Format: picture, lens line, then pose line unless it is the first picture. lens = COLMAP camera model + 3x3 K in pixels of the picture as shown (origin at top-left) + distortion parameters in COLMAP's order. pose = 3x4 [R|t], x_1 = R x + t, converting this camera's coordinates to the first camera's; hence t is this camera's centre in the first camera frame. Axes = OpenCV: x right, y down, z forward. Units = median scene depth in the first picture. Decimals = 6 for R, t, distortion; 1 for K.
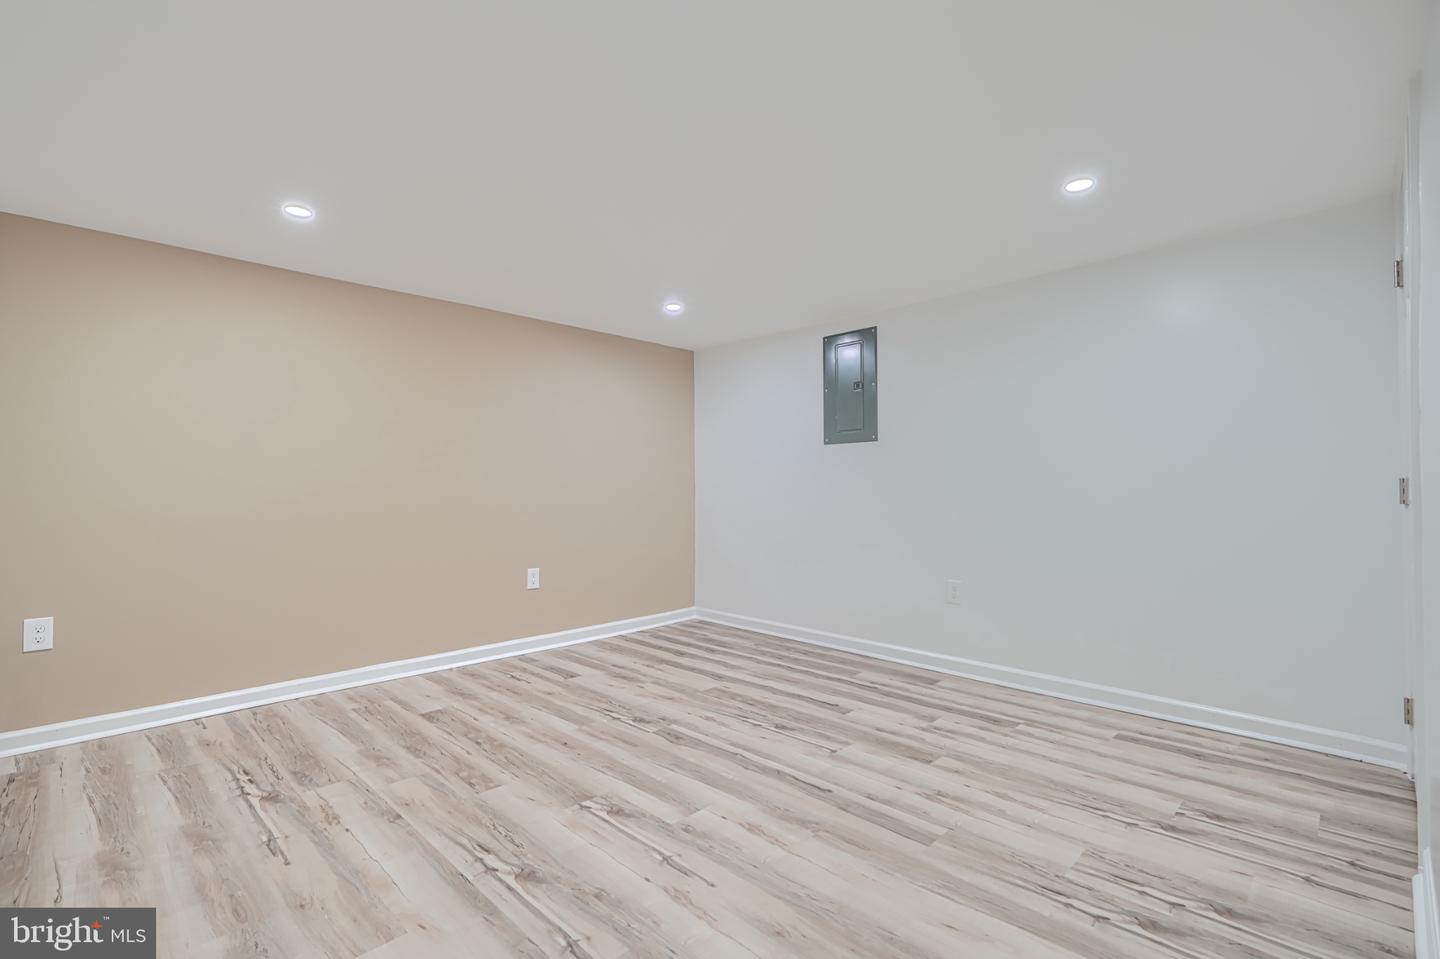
lens RADIAL K [[651.2, 0, 725.6], [0, 651.2, 483.6], [0, 0, 1]] dist [0.000103, 0.000130]
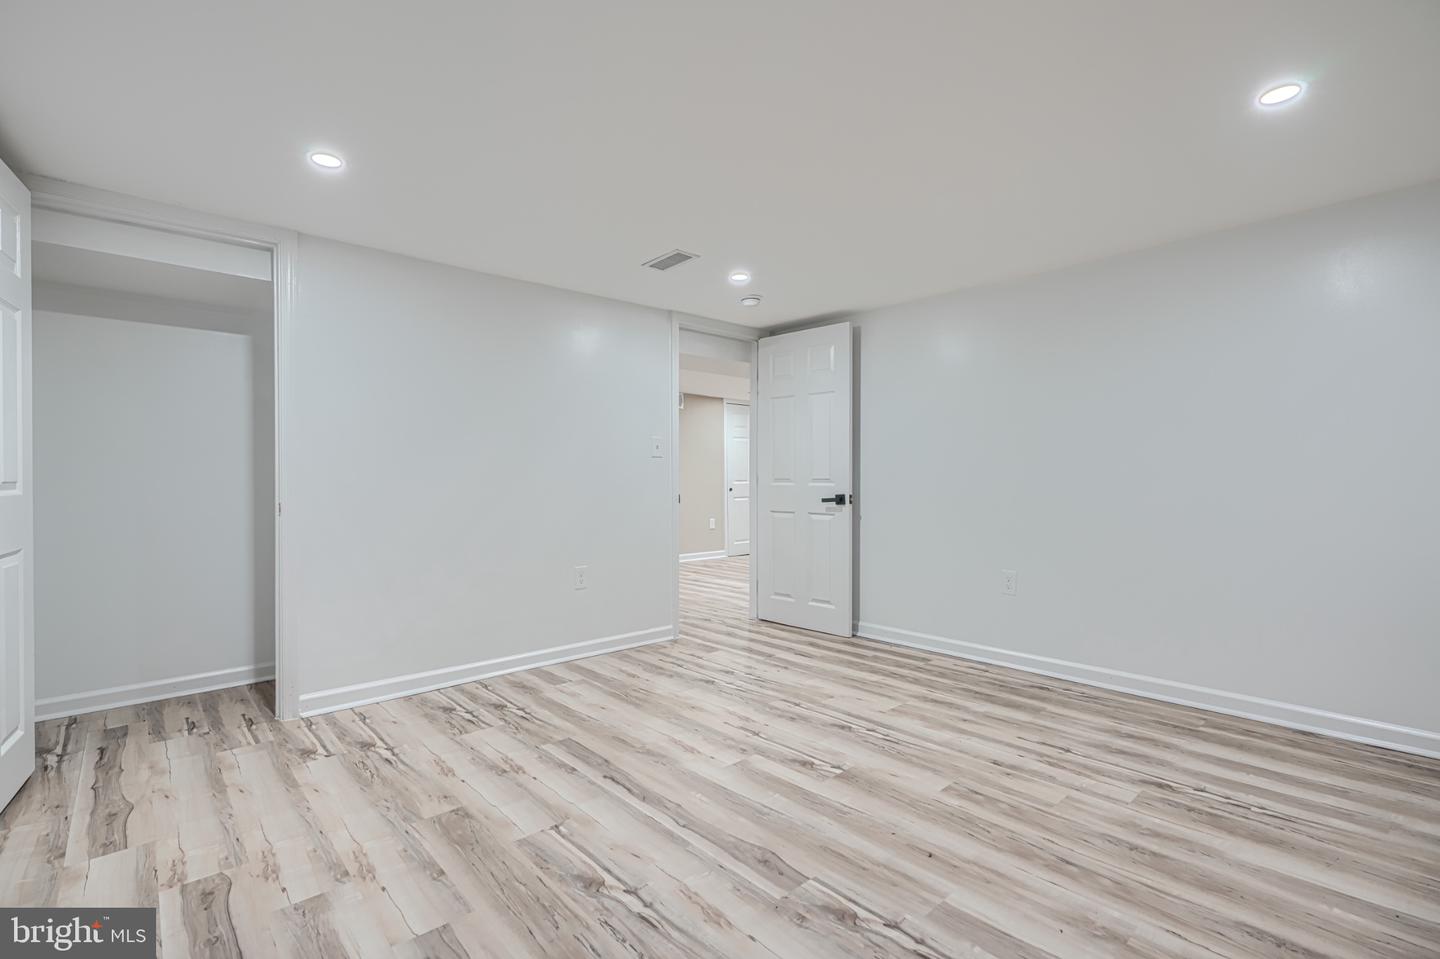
lens RADIAL K [[651.2, 0, 725.6], [0, 651.2, 483.6], [0, 0, 1]] dist [0.000103, 0.000130]
pose [[-0.998404, 0.006601, 0.056080, -0.080991], [0.006629, 0.999978, 0.000317, 0.013242], [-0.056077, 0.000688, -0.998426, 1.842311]]
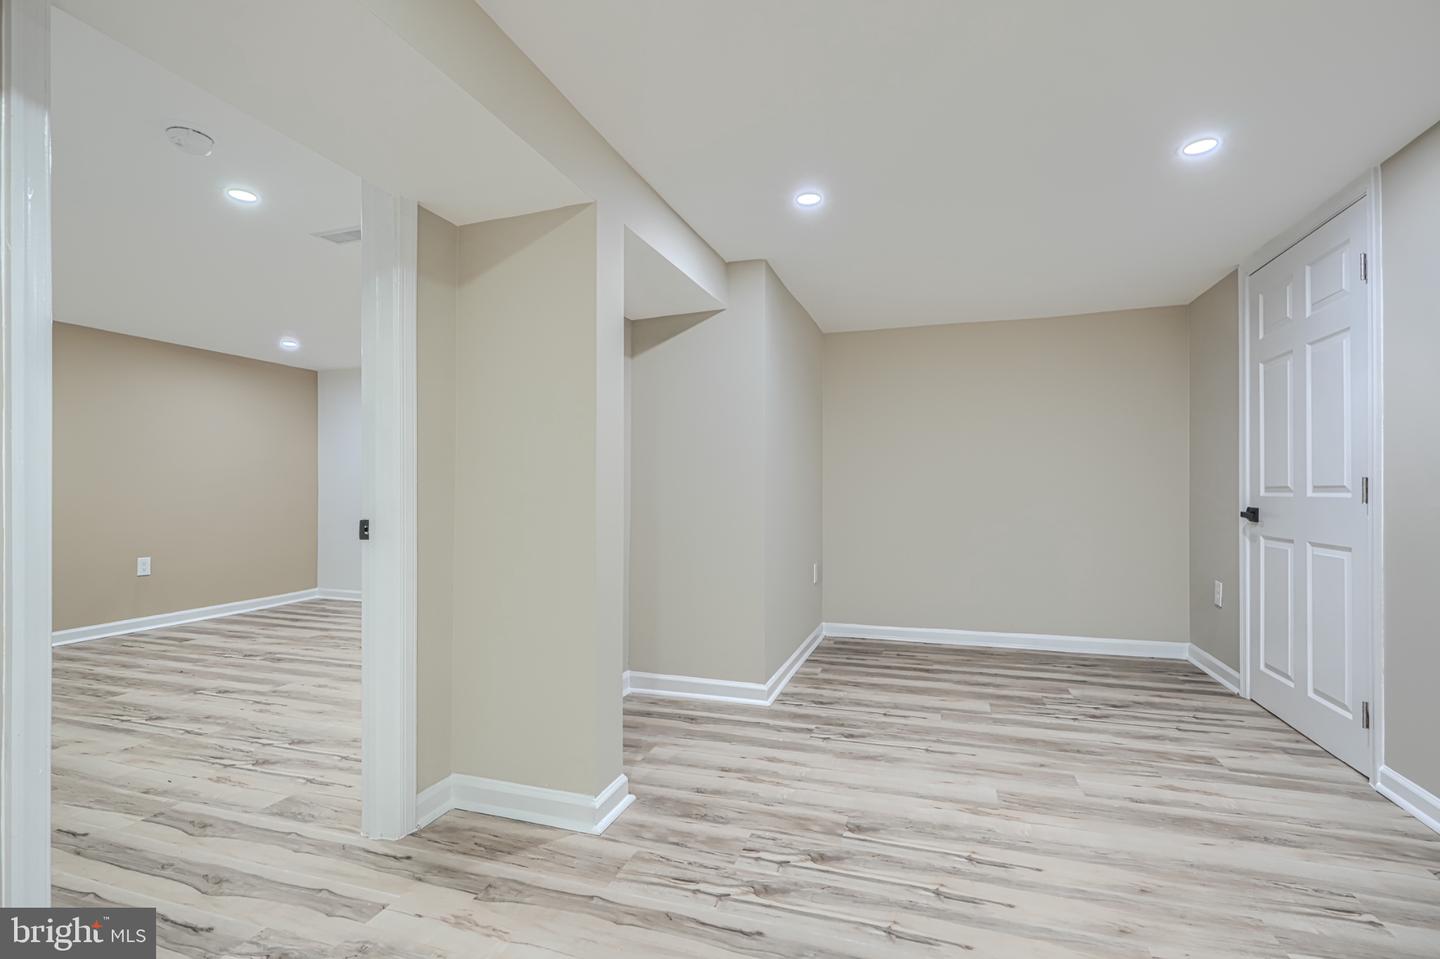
lens RADIAL K [[651.2, 0, 725.6], [0, 651.2, 483.6], [0, 0, 1]] dist [0.000103, 0.000130]
pose [[0.894815, 0.004709, 0.446412, 0.187635], [-0.005090, 0.999987, -0.000346, -0.009078], [-0.446408, -0.001963, 0.894827, -0.836232]]
